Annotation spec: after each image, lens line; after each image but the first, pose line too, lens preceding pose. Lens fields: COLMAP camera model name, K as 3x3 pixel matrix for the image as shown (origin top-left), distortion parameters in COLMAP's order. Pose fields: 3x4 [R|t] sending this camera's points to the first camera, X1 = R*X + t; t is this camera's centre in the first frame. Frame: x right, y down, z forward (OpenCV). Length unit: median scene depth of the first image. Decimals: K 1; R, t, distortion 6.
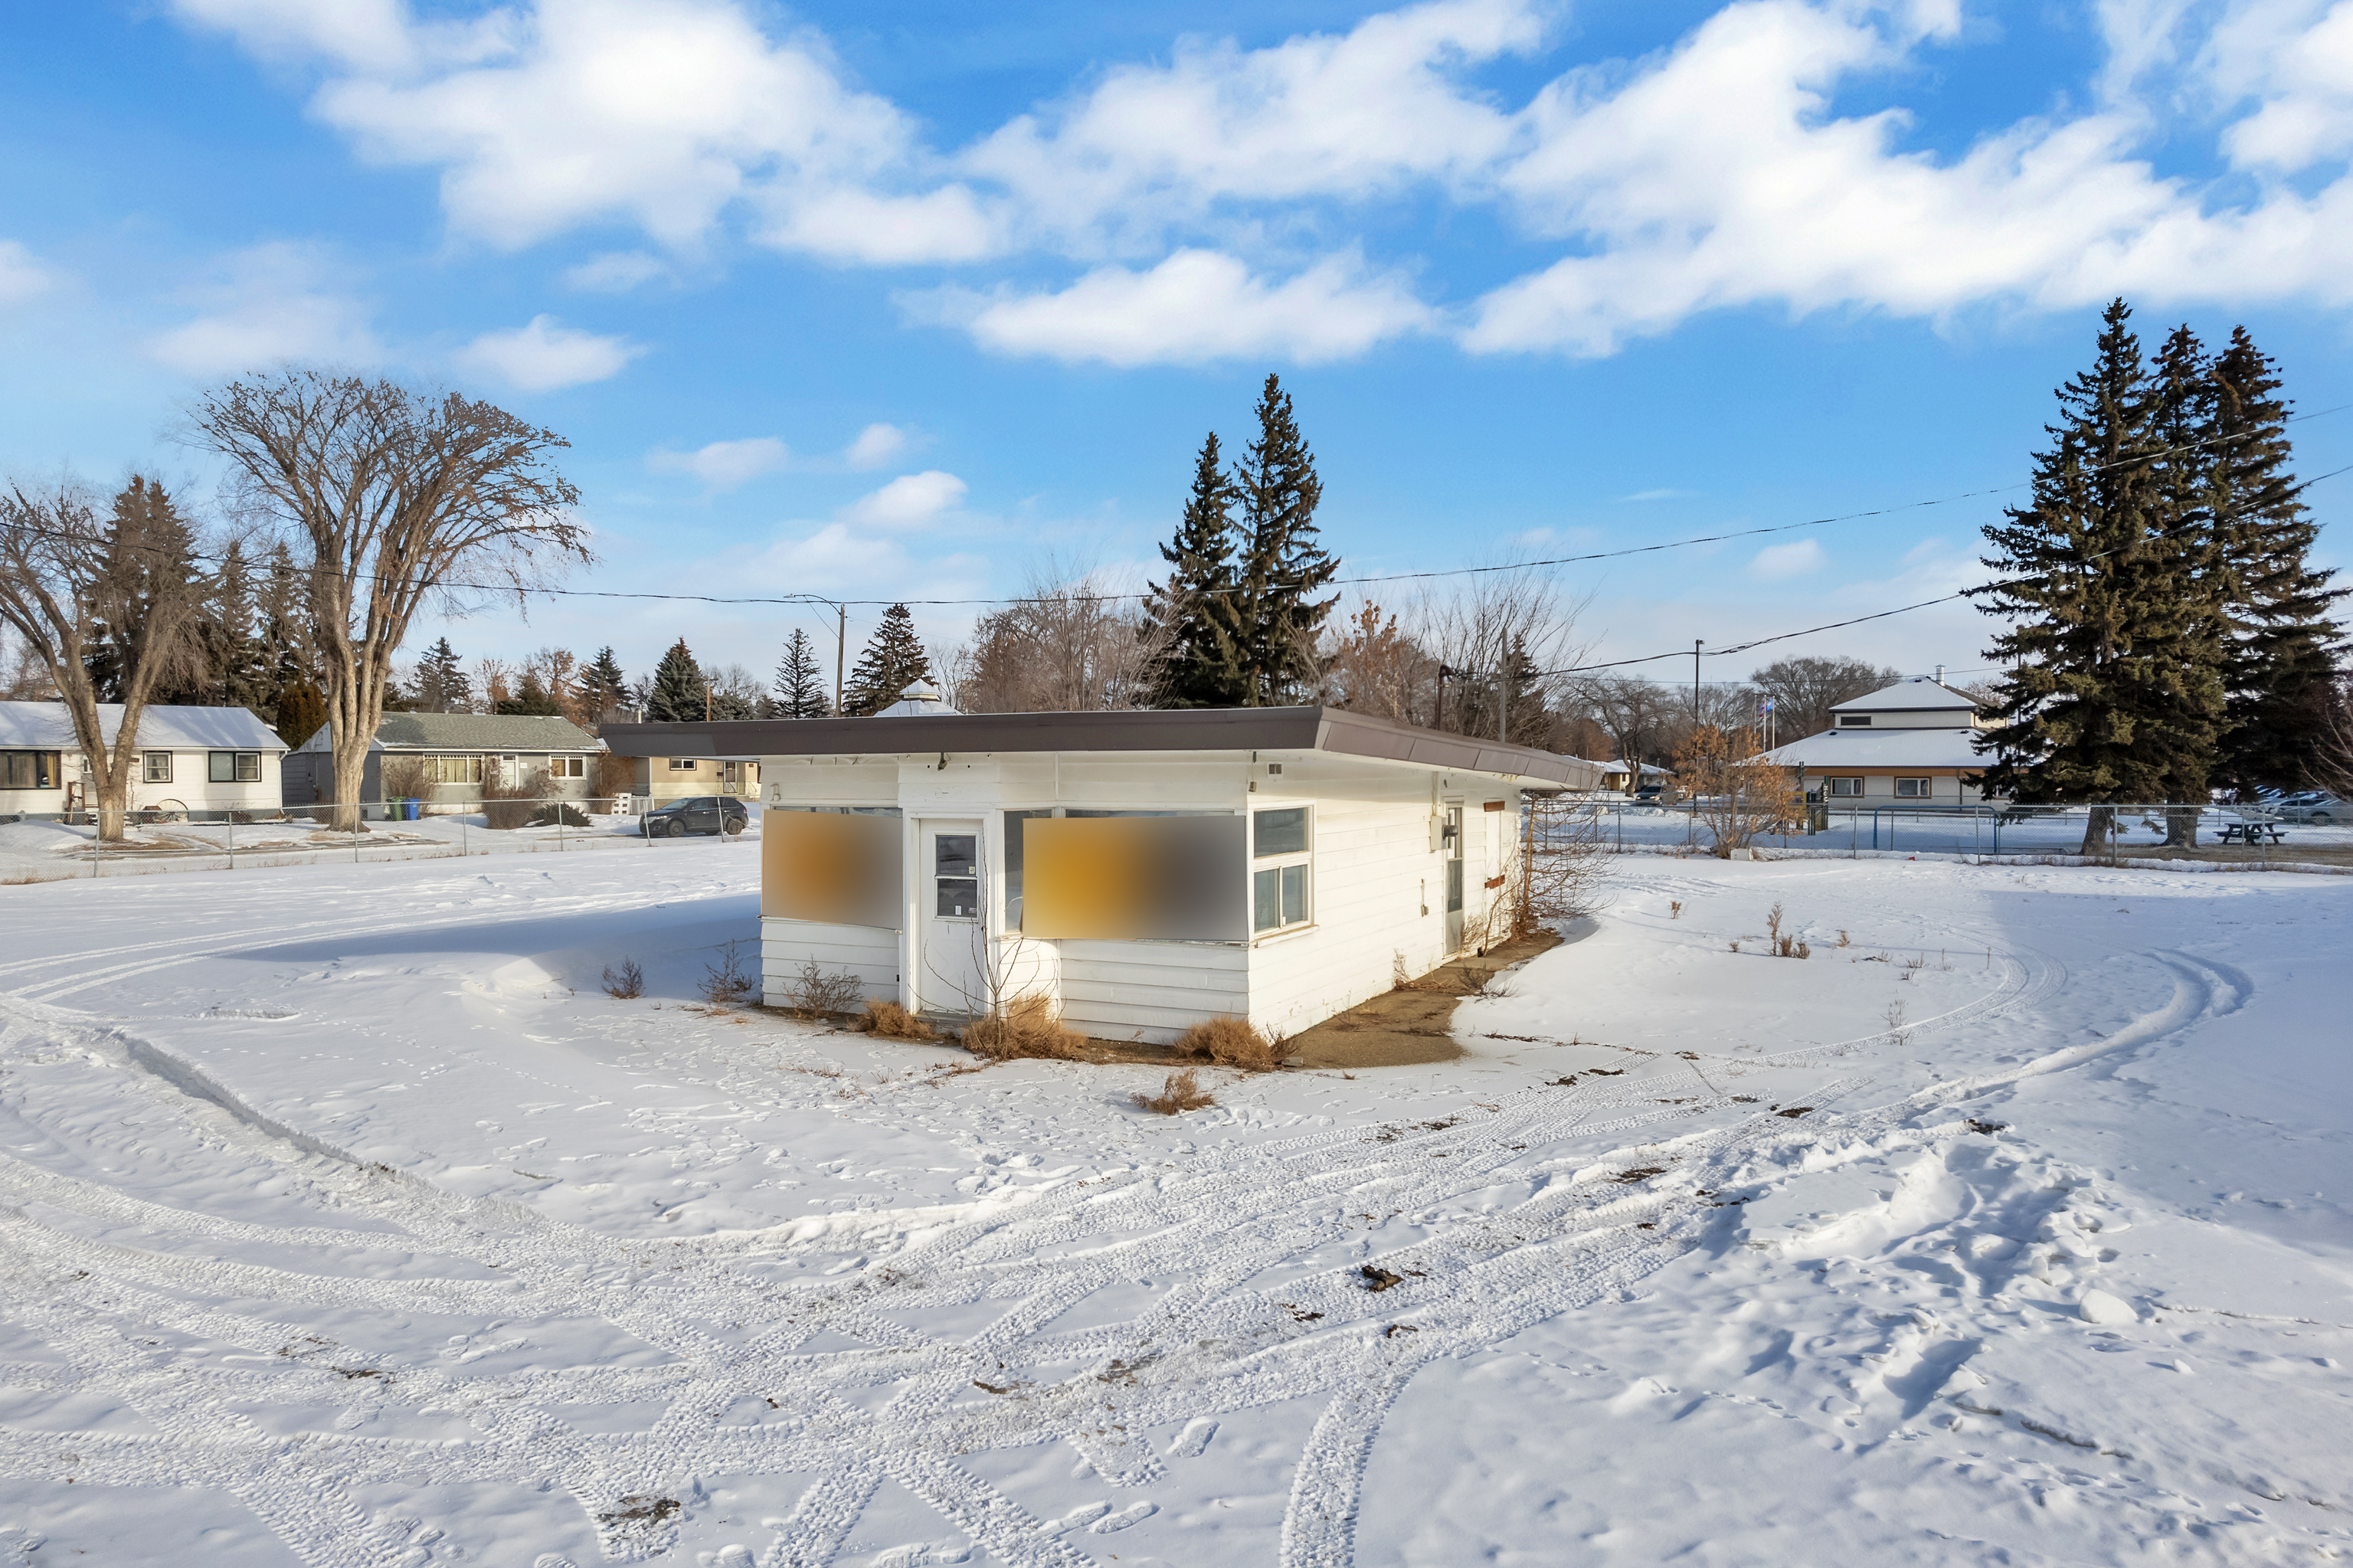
lens RADIAL K [[1514.8, 0, 1176.5], [0, 1514.8, 784.0], [0, 0, 1]] dist [-0.043282, 0.032294]
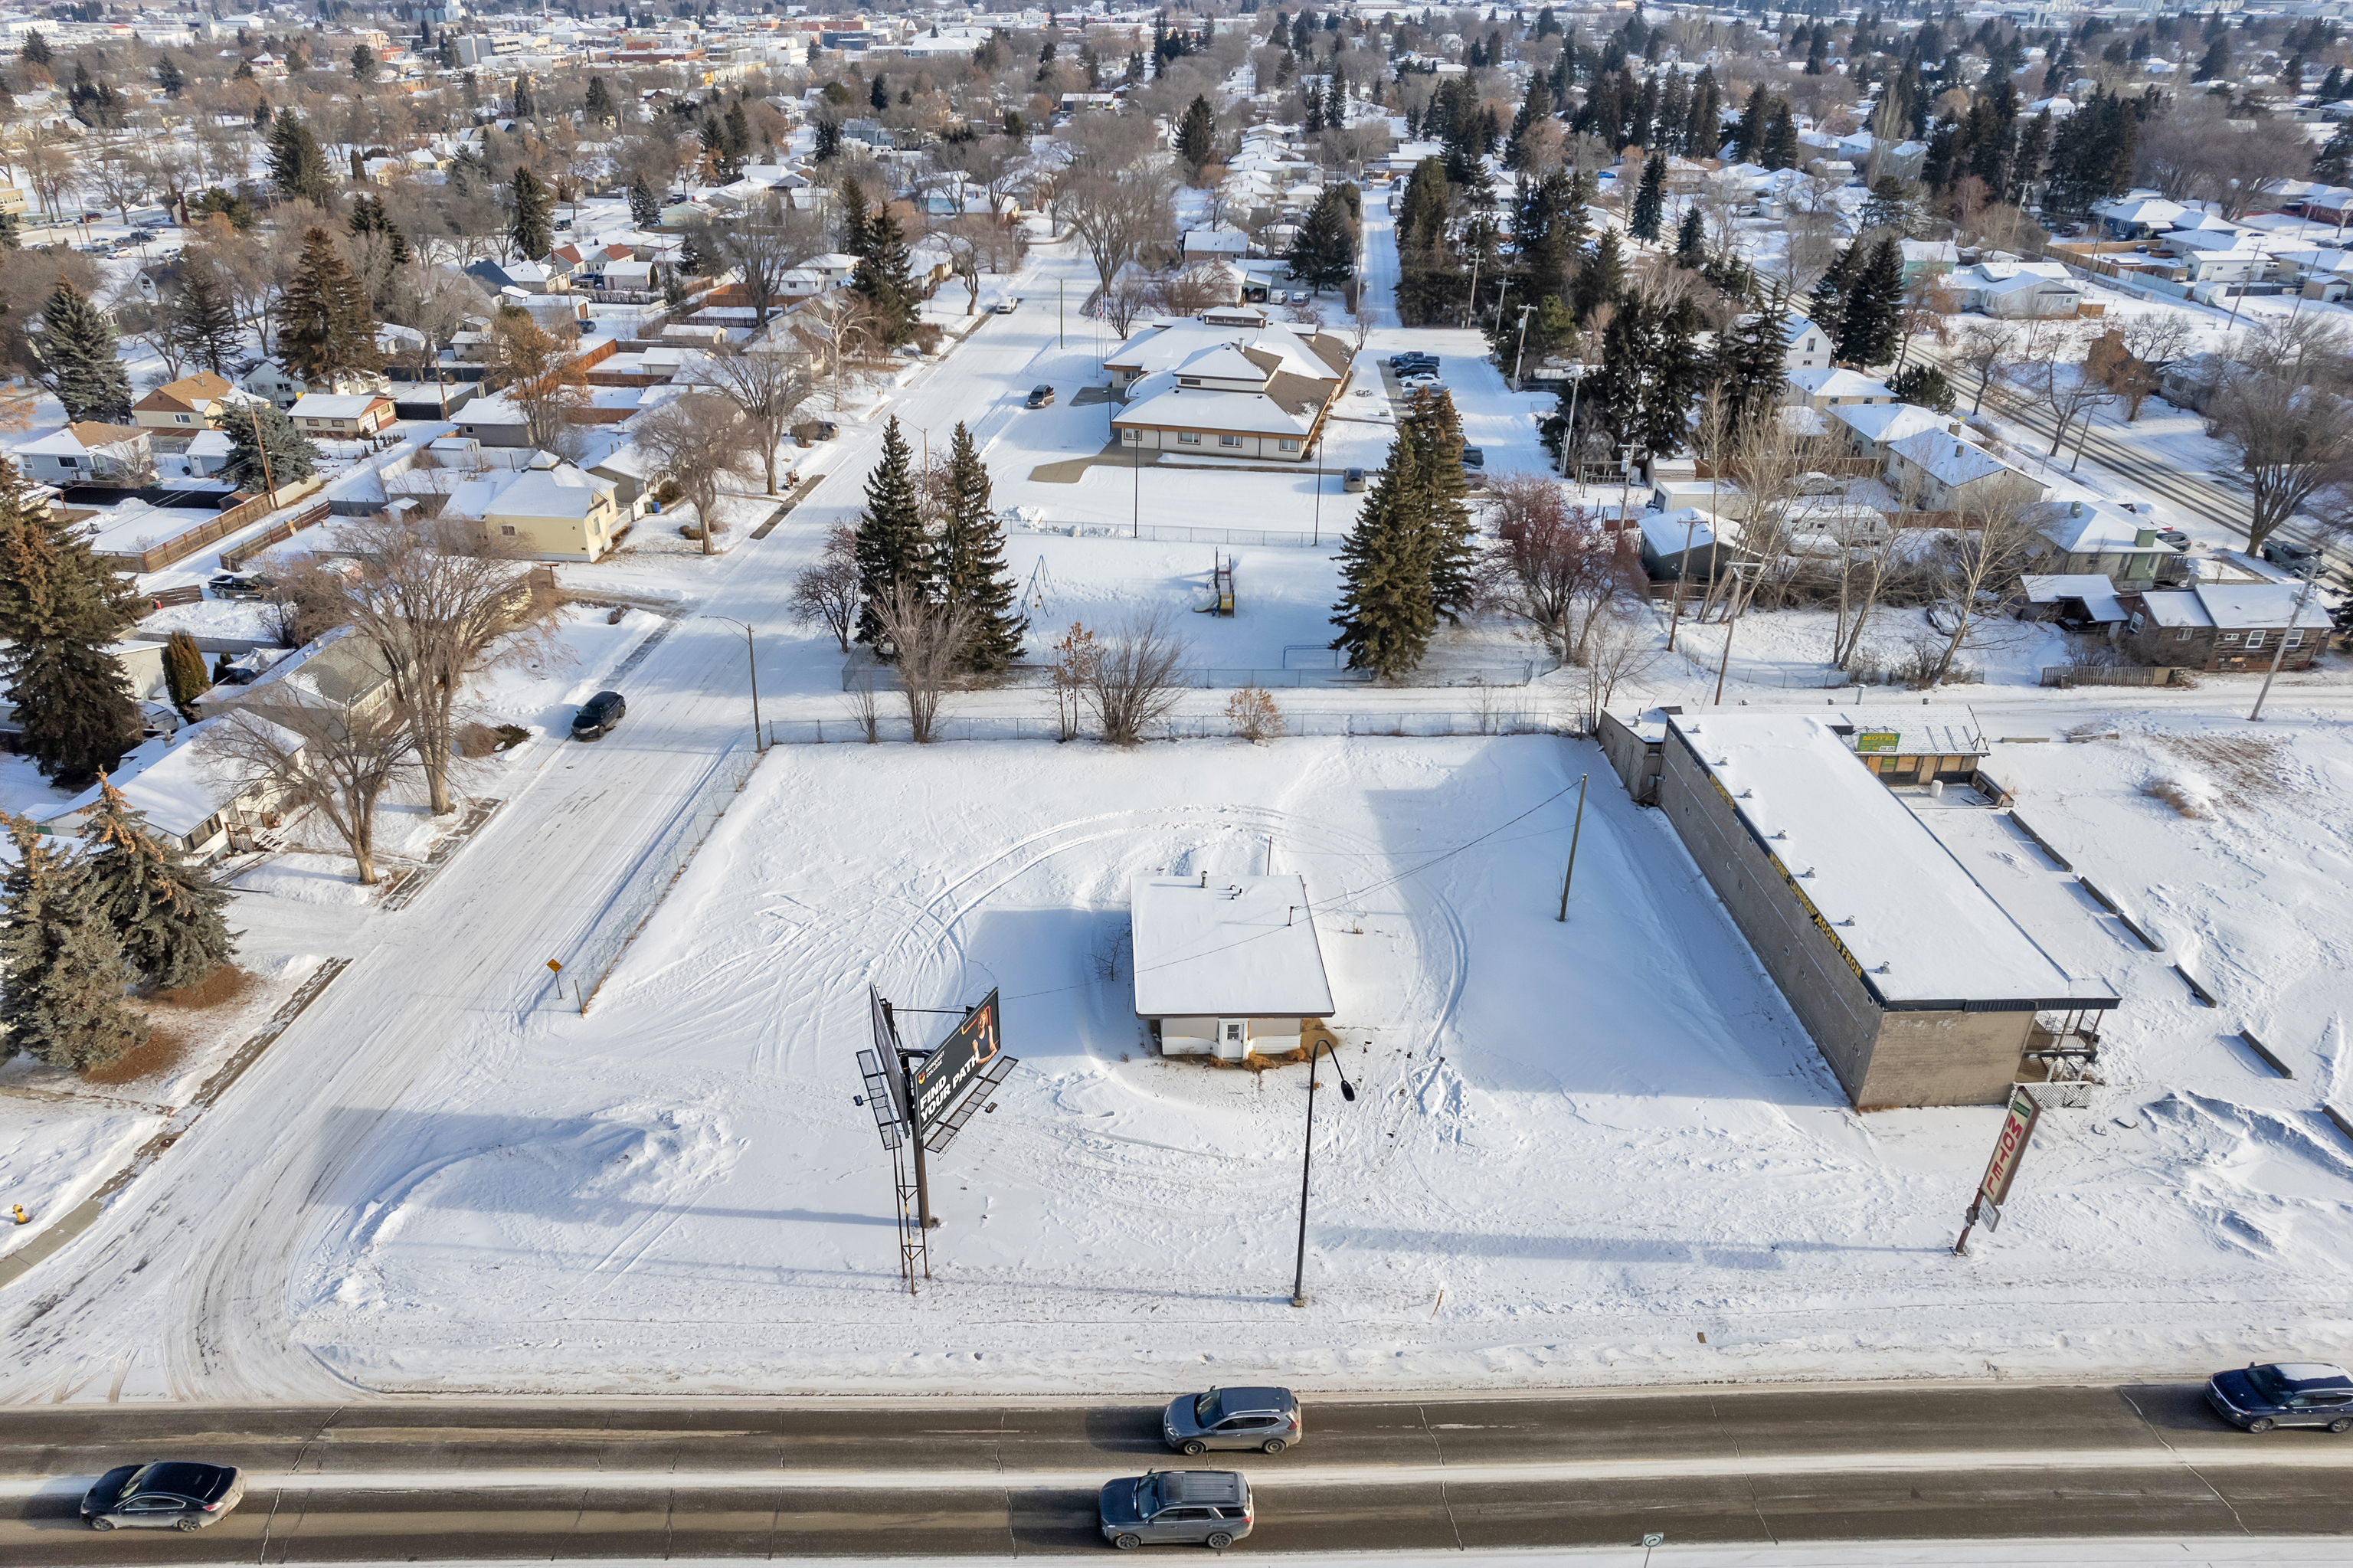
lens RADIAL K [[1523.3, 0, 1111.2], [0, 1523.3, 782.0], [0, 0, 1]] dist [-0.071083, 0.063245]
pose [[0.885184, -0.227402, 0.405878, -1.506891], [0.011517, 0.882848, 0.469517, -1.913789], [-0.465098, -0.410935, 0.784102, -1.422789]]
